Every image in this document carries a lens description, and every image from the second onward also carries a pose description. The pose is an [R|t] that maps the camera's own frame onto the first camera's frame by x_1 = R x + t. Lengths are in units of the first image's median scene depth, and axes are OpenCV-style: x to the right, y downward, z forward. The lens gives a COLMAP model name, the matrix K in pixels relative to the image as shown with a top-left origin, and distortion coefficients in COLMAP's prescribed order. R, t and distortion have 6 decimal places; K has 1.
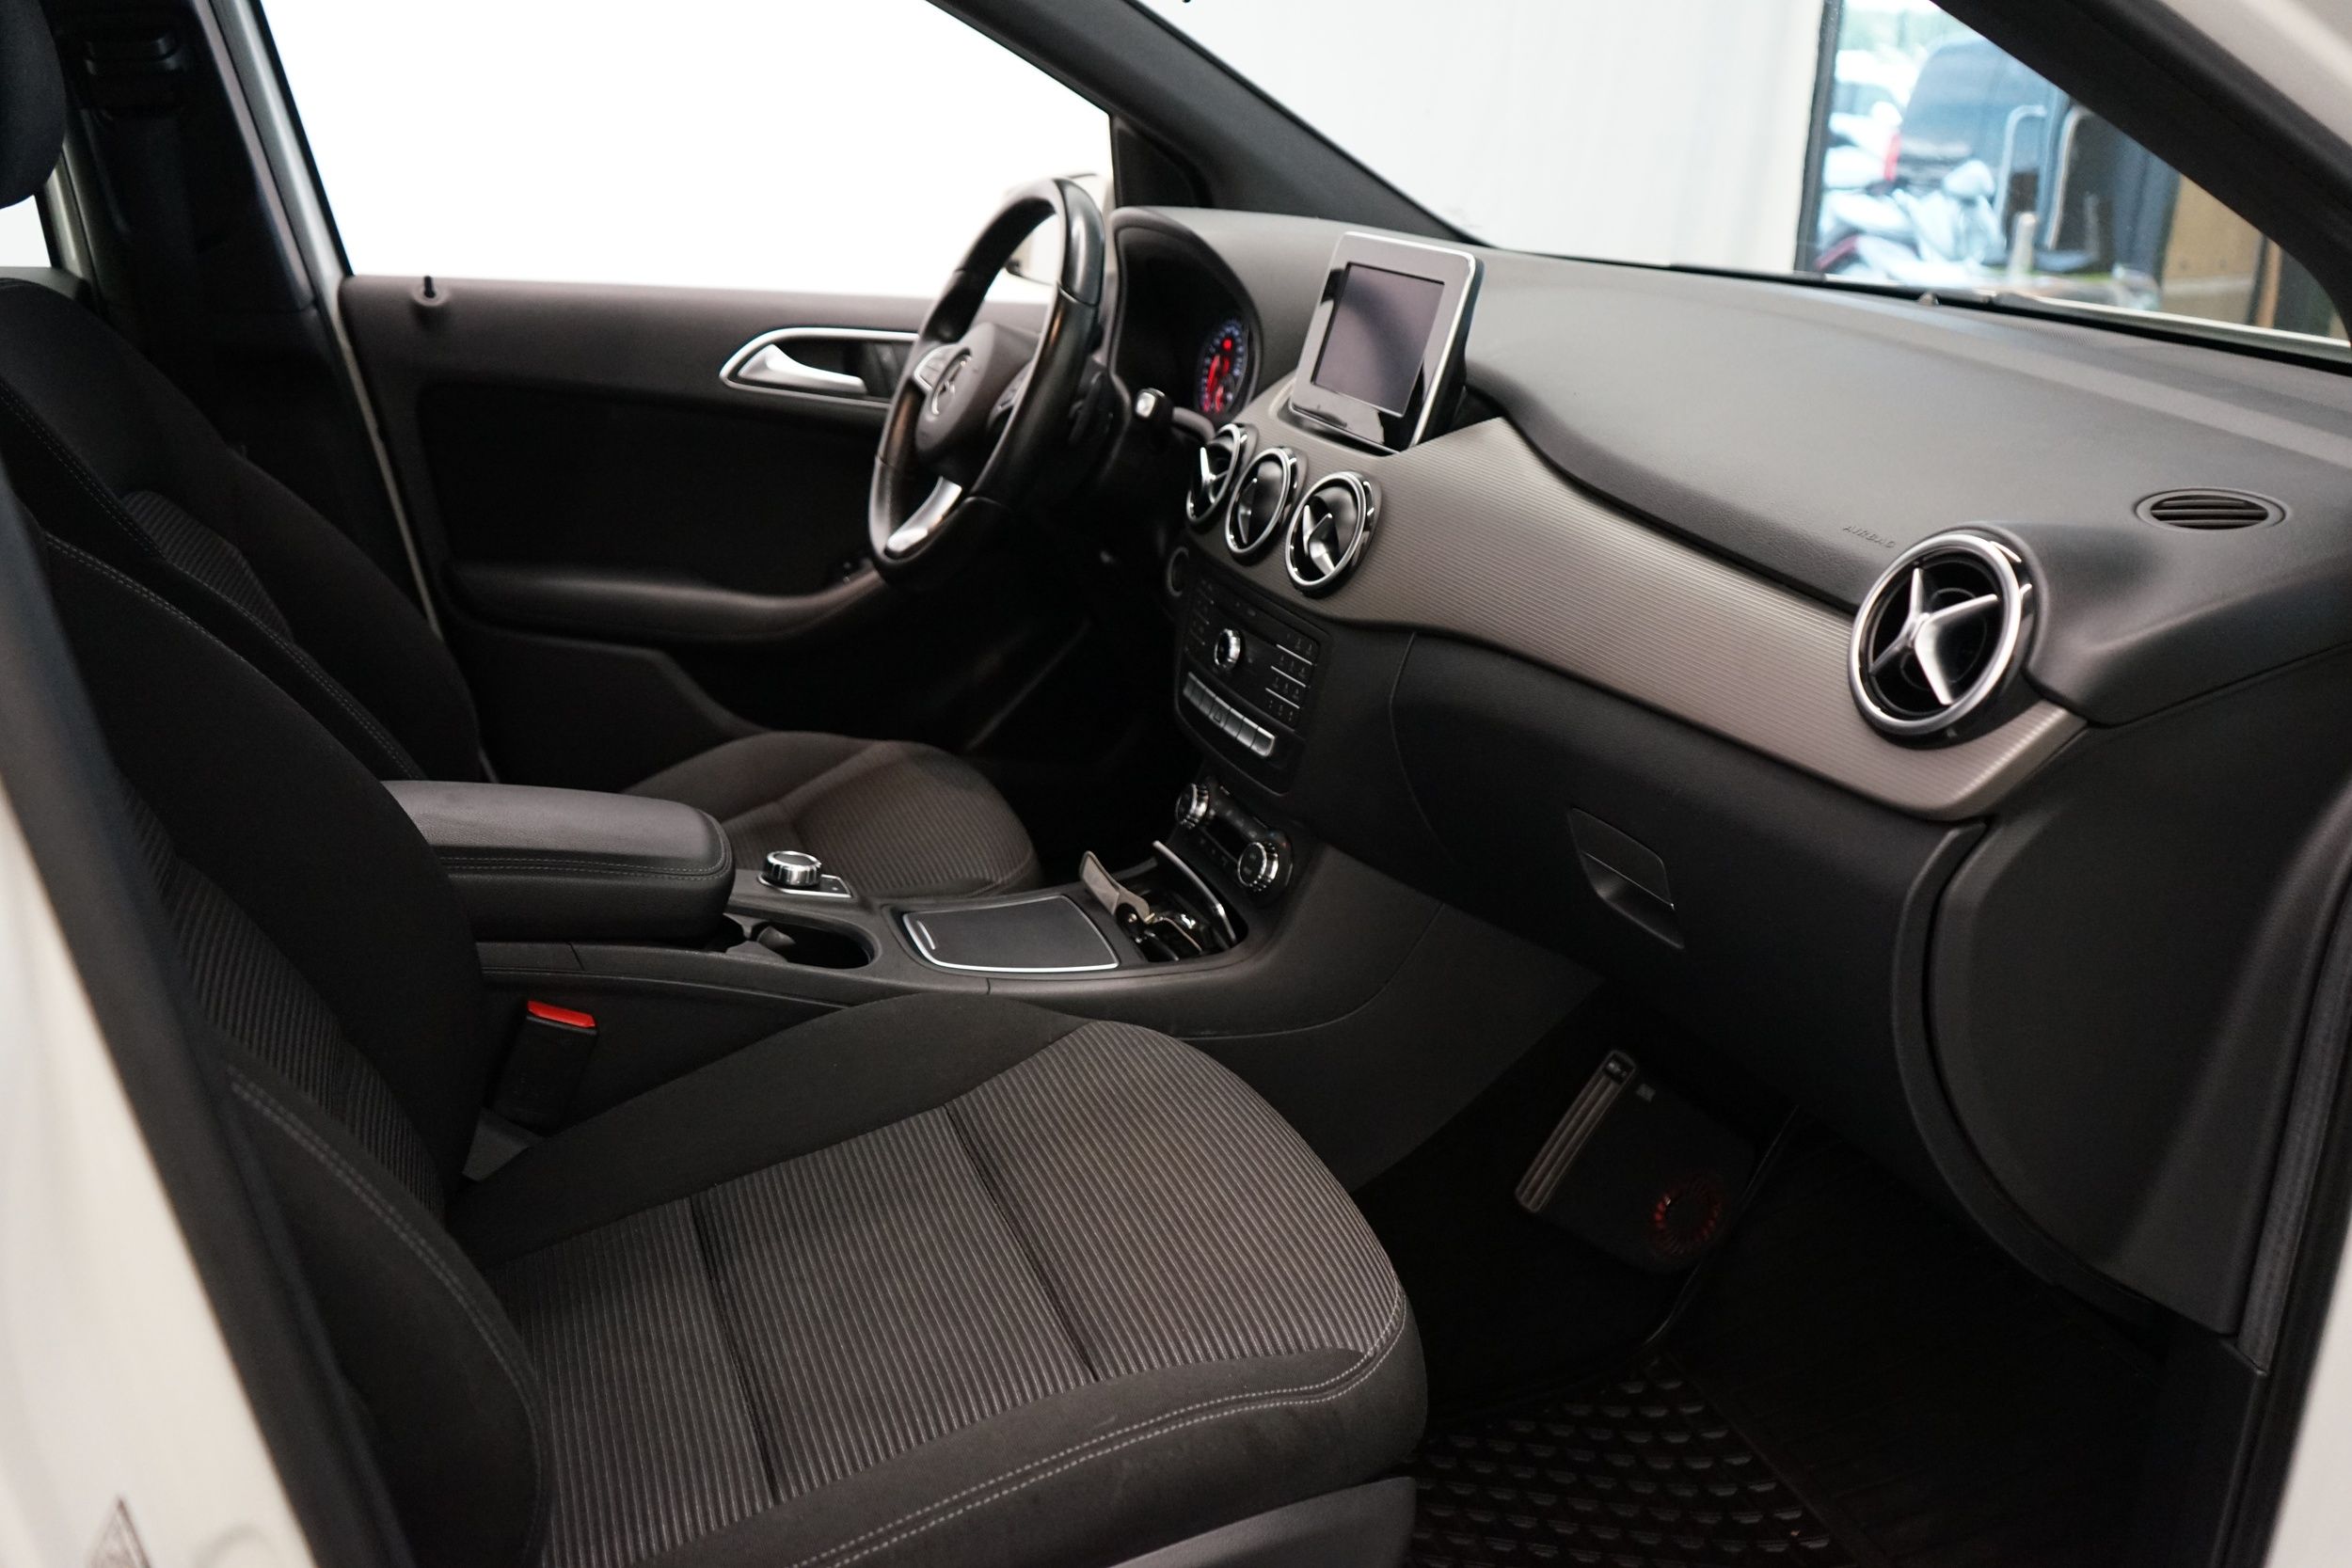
lens RADIAL K [[1895.3, 0, 1194.6], [0, 1895.3, 783.8], [0, 0, 1]] dist [-0.016142, 0.010426]
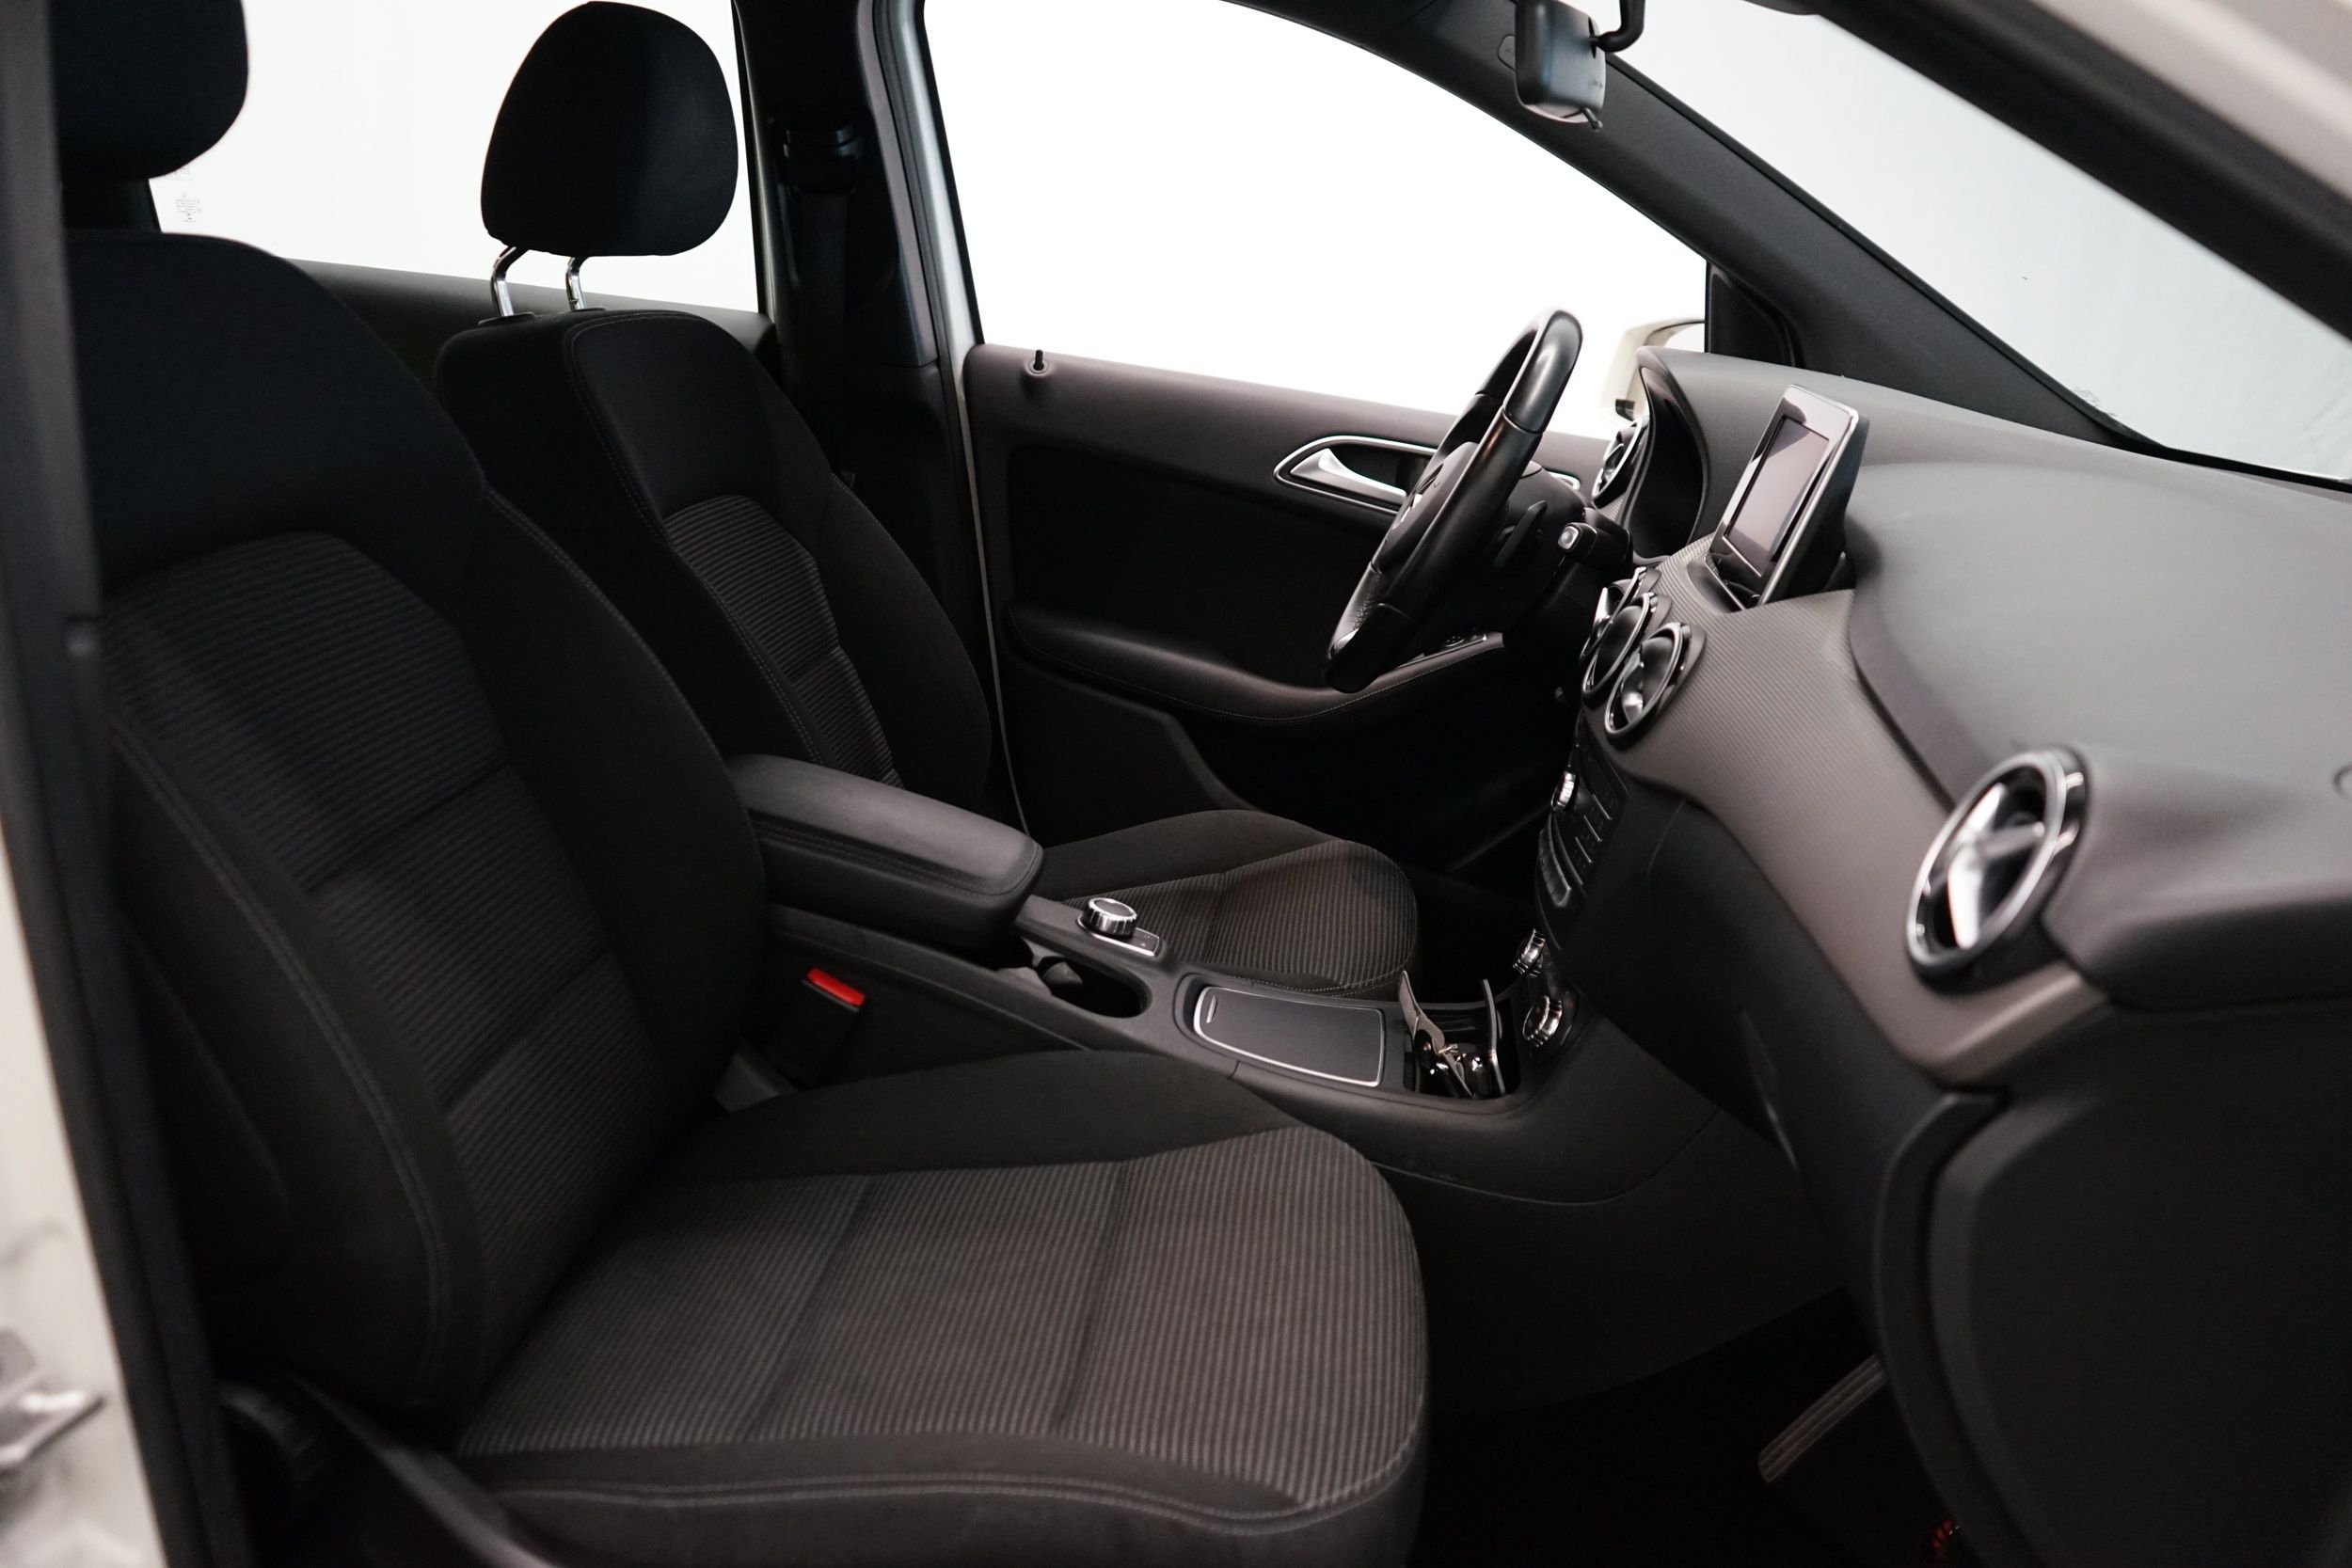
lens RADIAL K [[1895.3, 0, 1192.1], [0, 1895.3, 793.3], [0, 0, 1]] dist [-0.016142, 0.010426]
pose [[0.886016, 0.188549, -0.423587, 0.262161], [-0.218302, 0.975625, -0.022347, -0.008172], [0.409049, 0.112269, 0.905580, 0.059486]]
